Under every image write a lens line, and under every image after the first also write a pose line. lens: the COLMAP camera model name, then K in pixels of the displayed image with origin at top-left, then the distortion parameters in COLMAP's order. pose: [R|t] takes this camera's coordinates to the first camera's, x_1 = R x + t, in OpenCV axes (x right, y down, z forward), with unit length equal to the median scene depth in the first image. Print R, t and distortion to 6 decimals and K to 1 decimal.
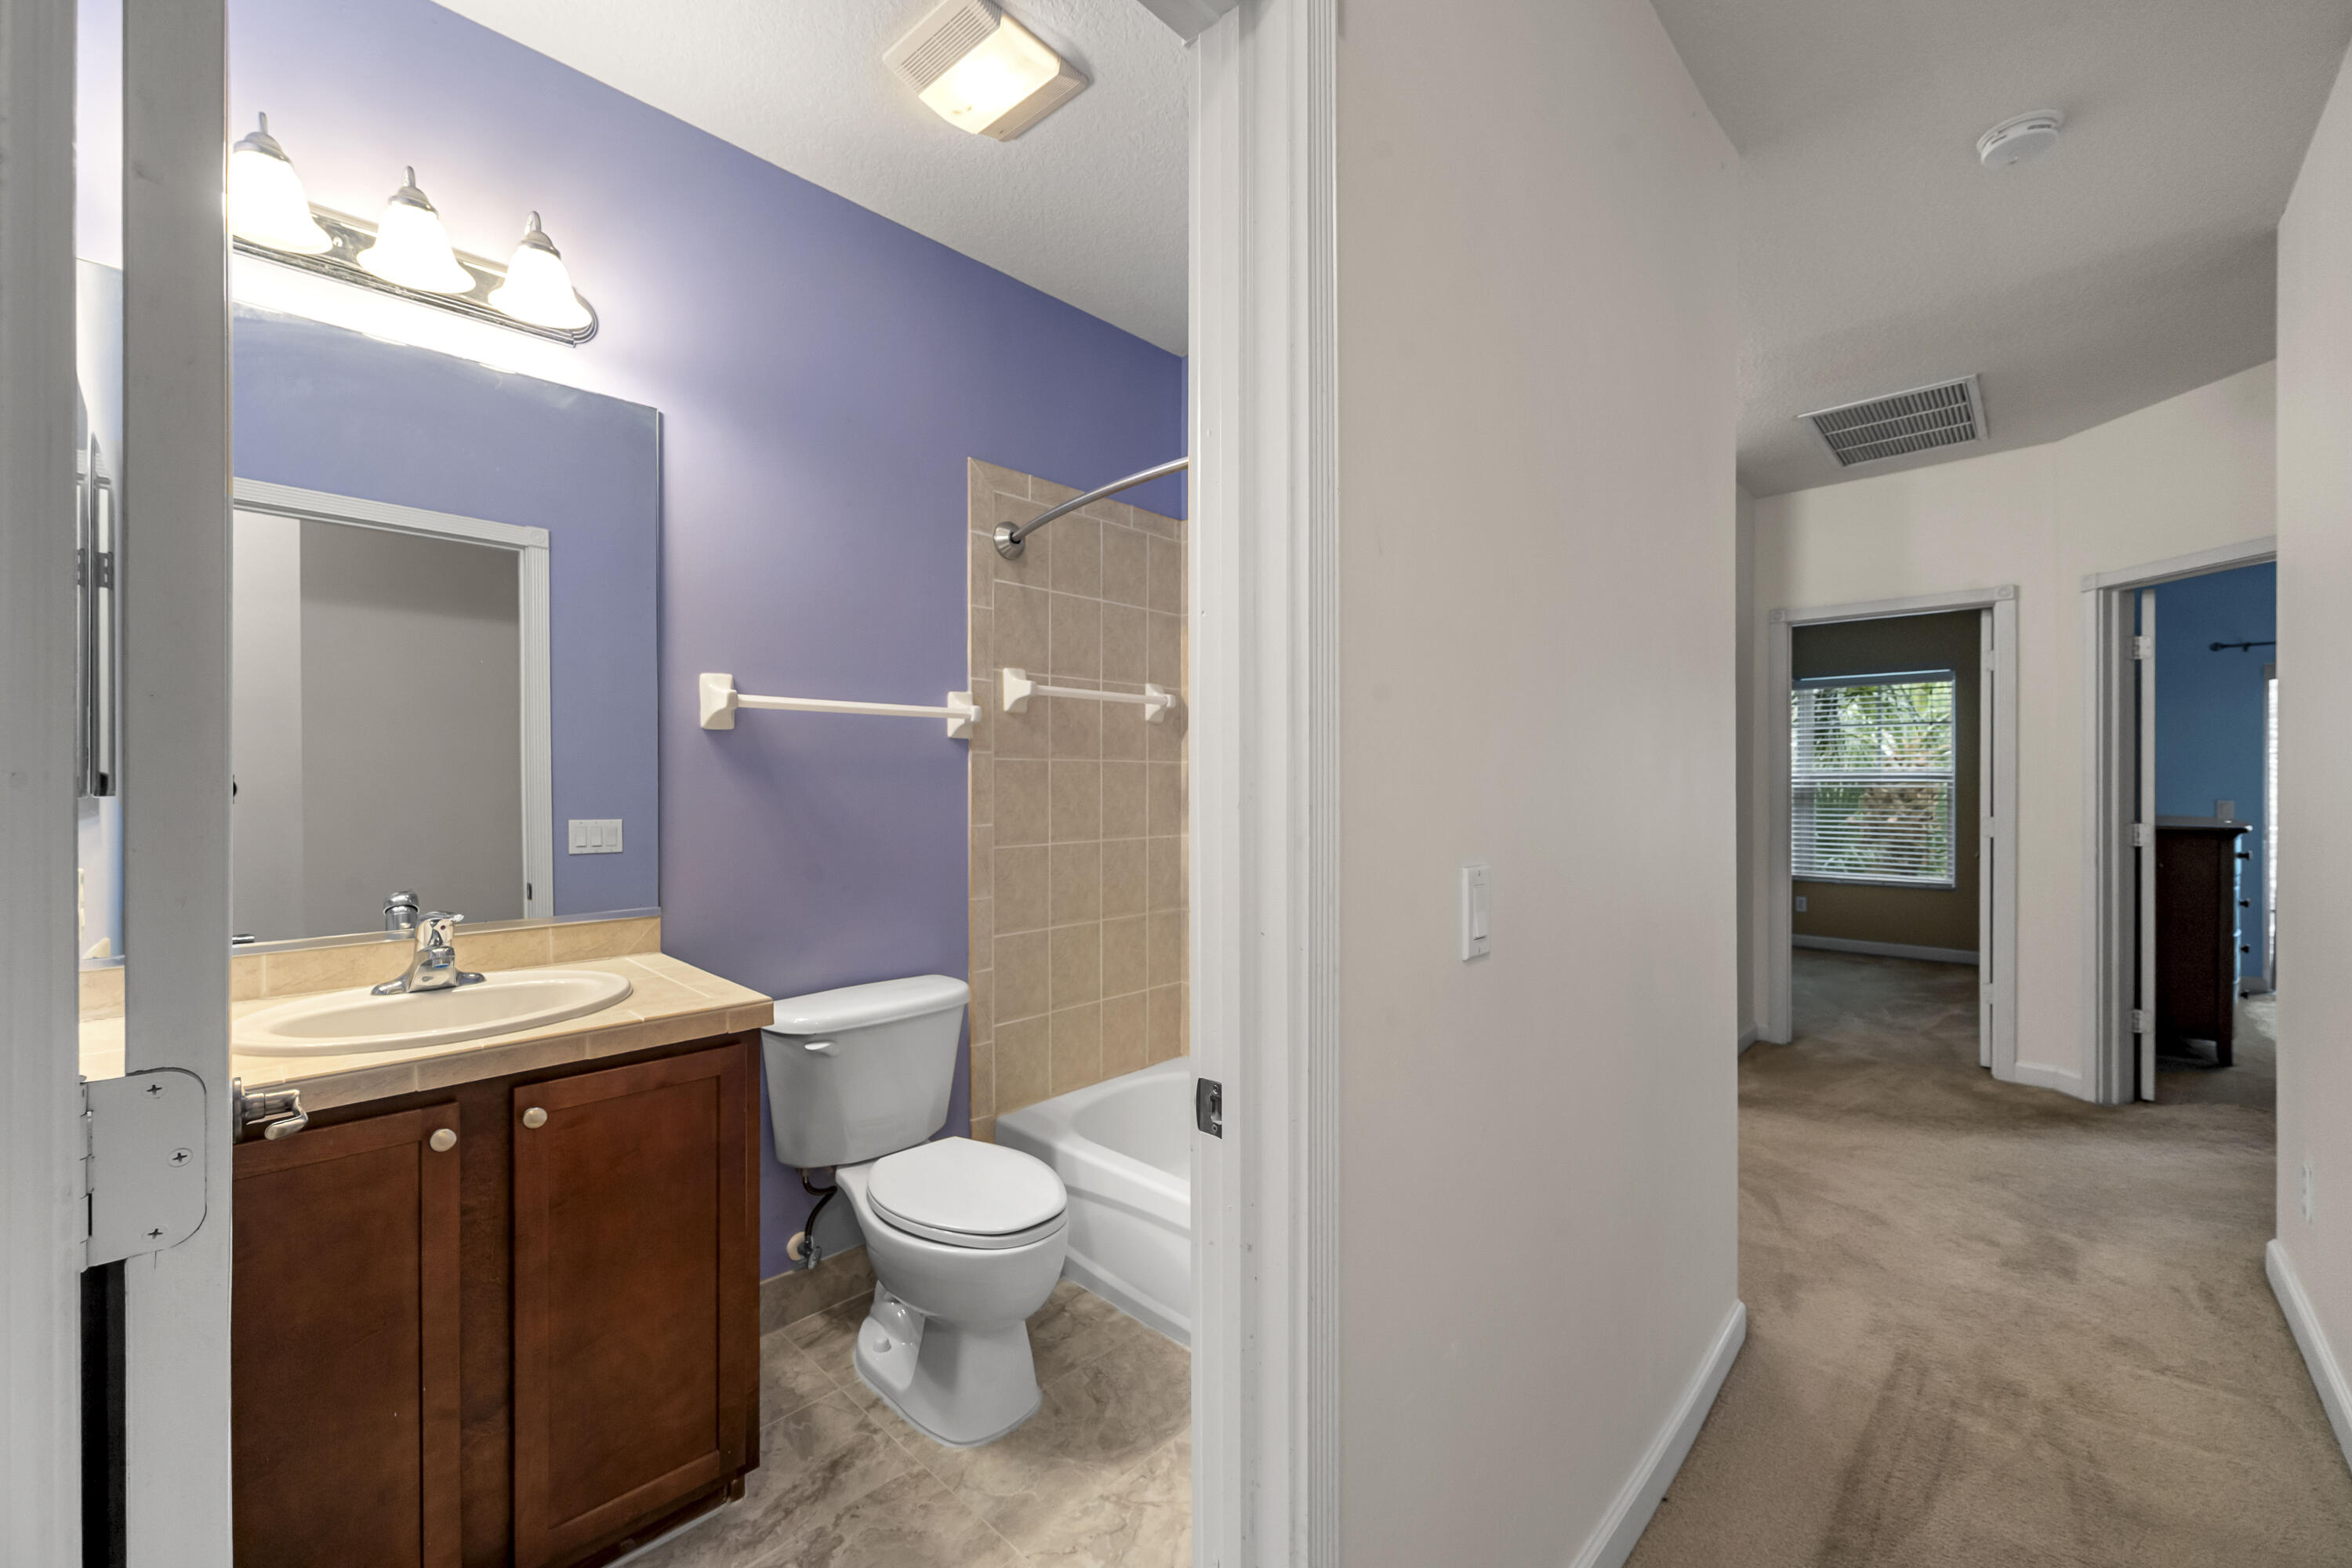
lens RADIAL K [[904.6, 0, 1182.4], [0, 904.6, 784.3], [0, 0, 1]] dist [-0.002294, 0.000609]
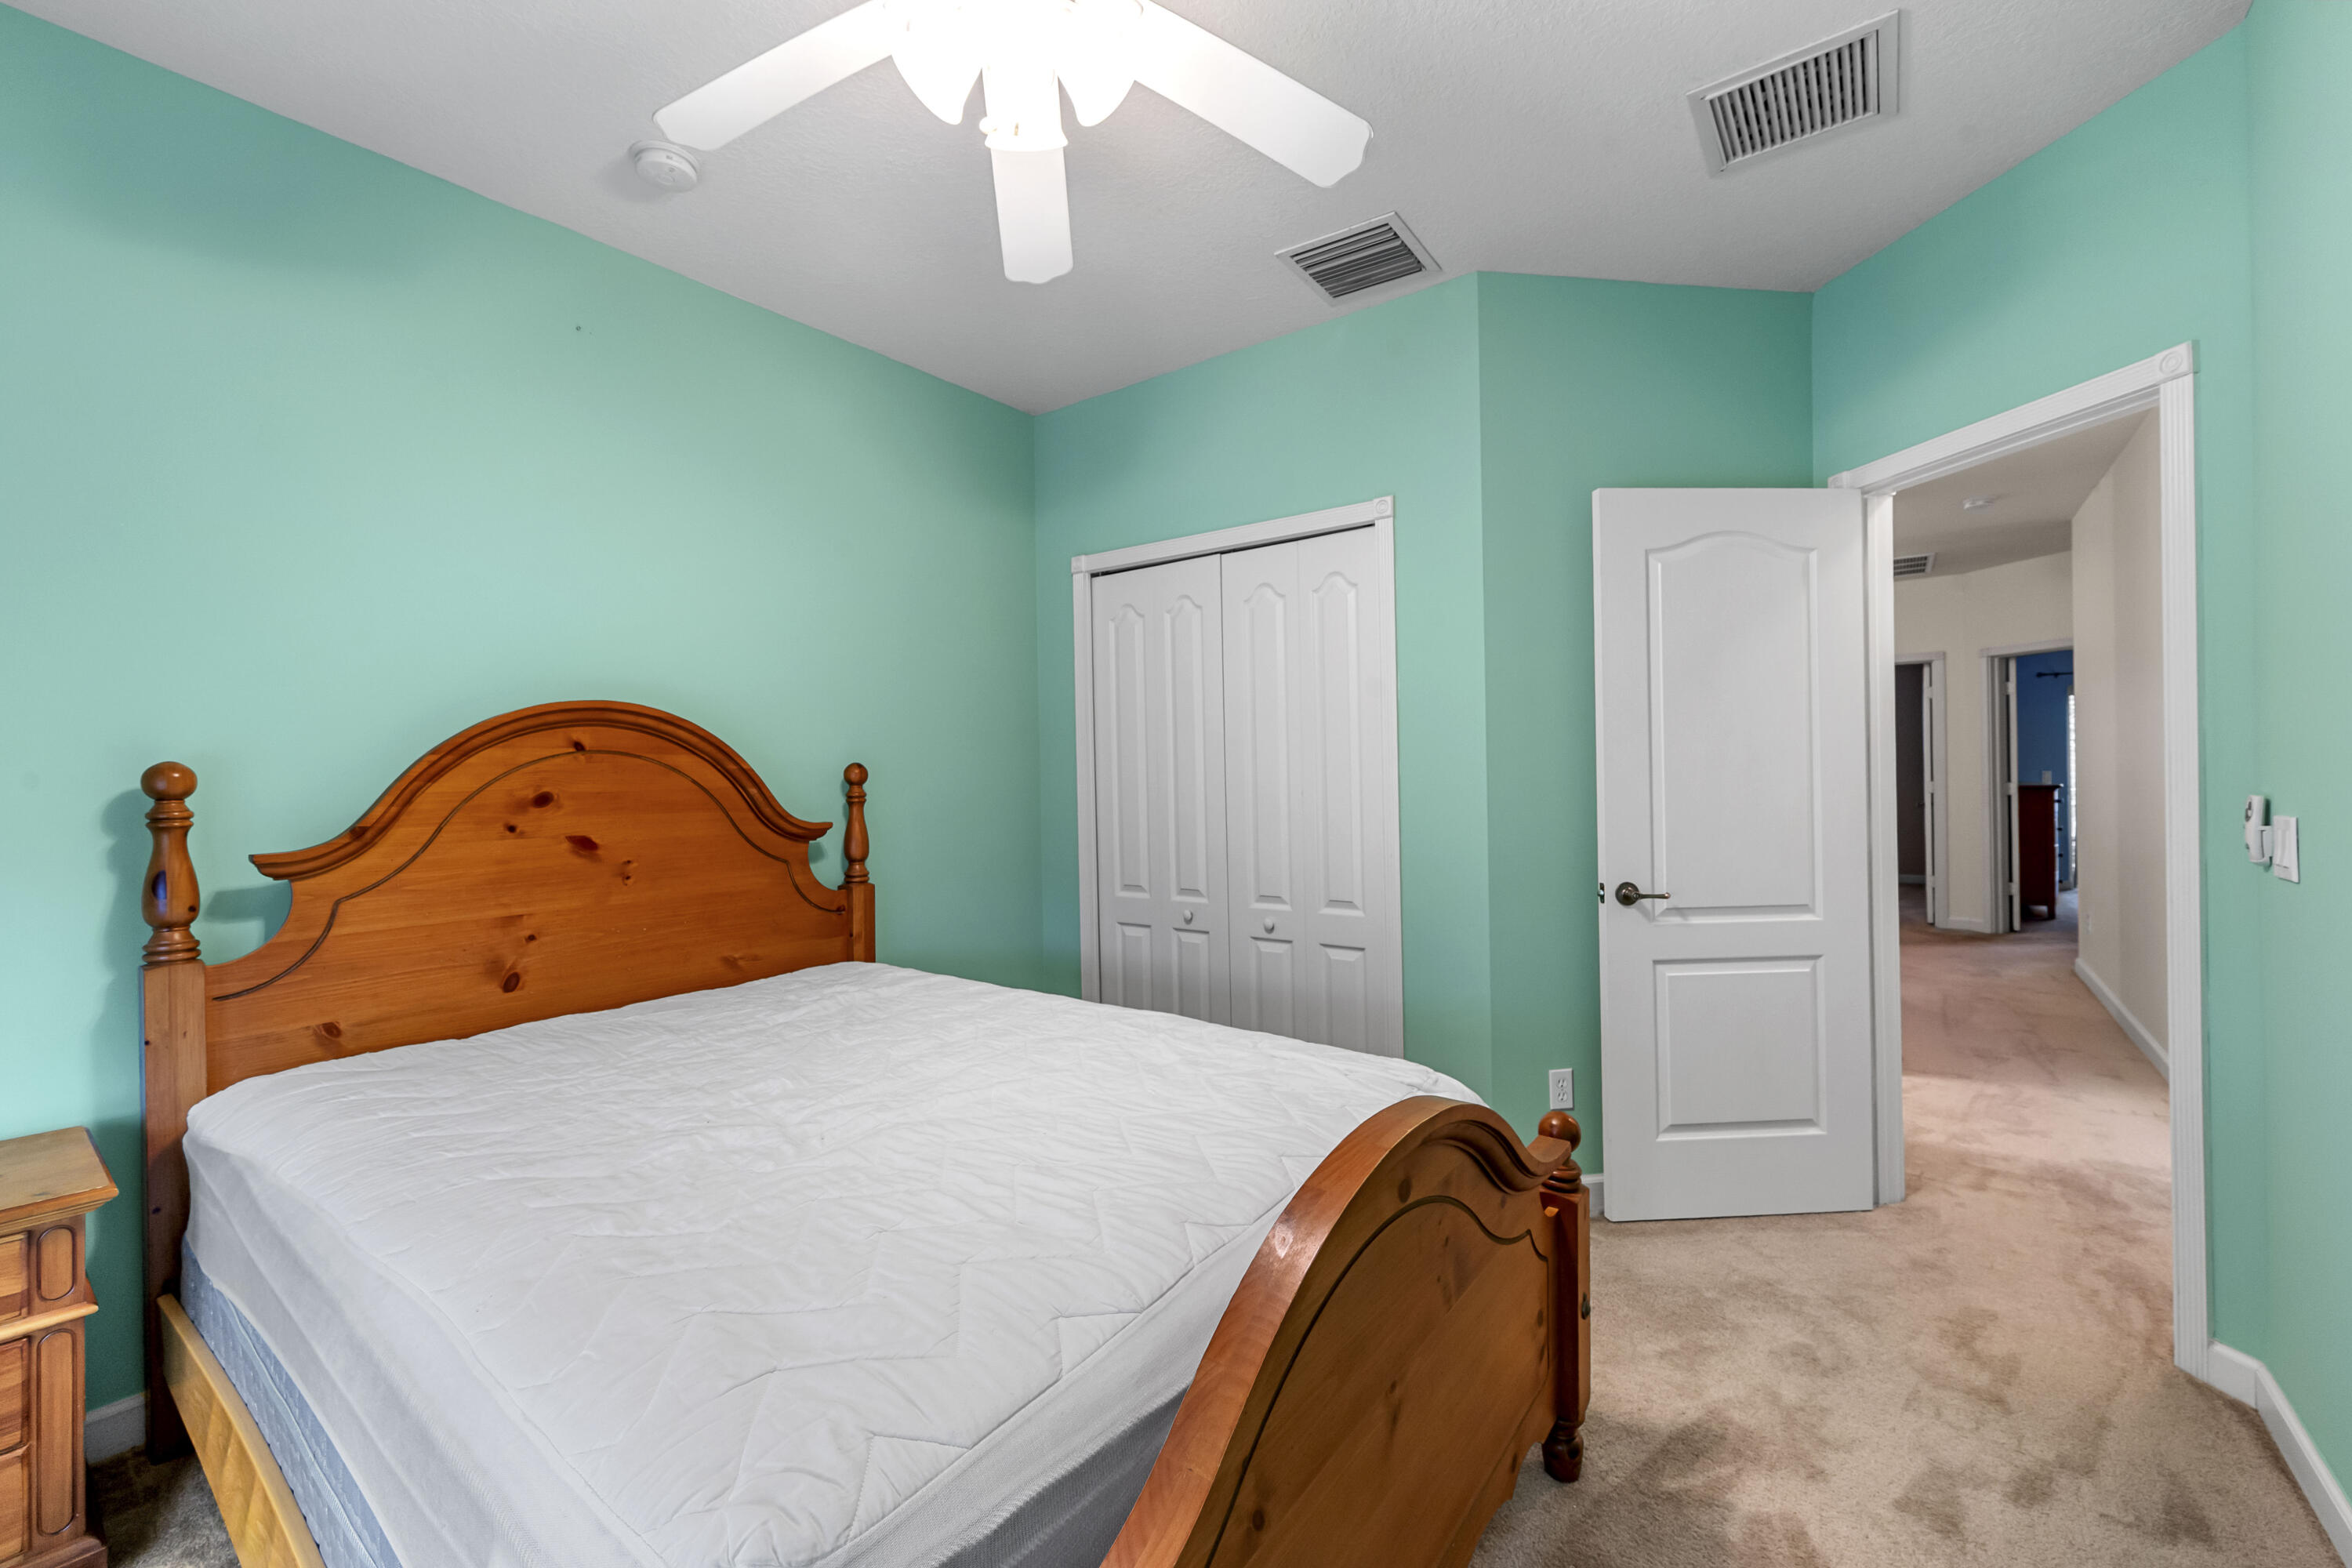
lens RADIAL K [[938.1, 0, 1170.7], [0, 938.1, 776.7], [0, 0, 1]] dist [0.002076, 0.000155]
pose [[0.993241, -0.018147, 0.114644, -0.825155], [0.018388, 0.999830, -0.001040, 0.001757], [-0.114606, 0.003141, 0.993406, -0.681129]]
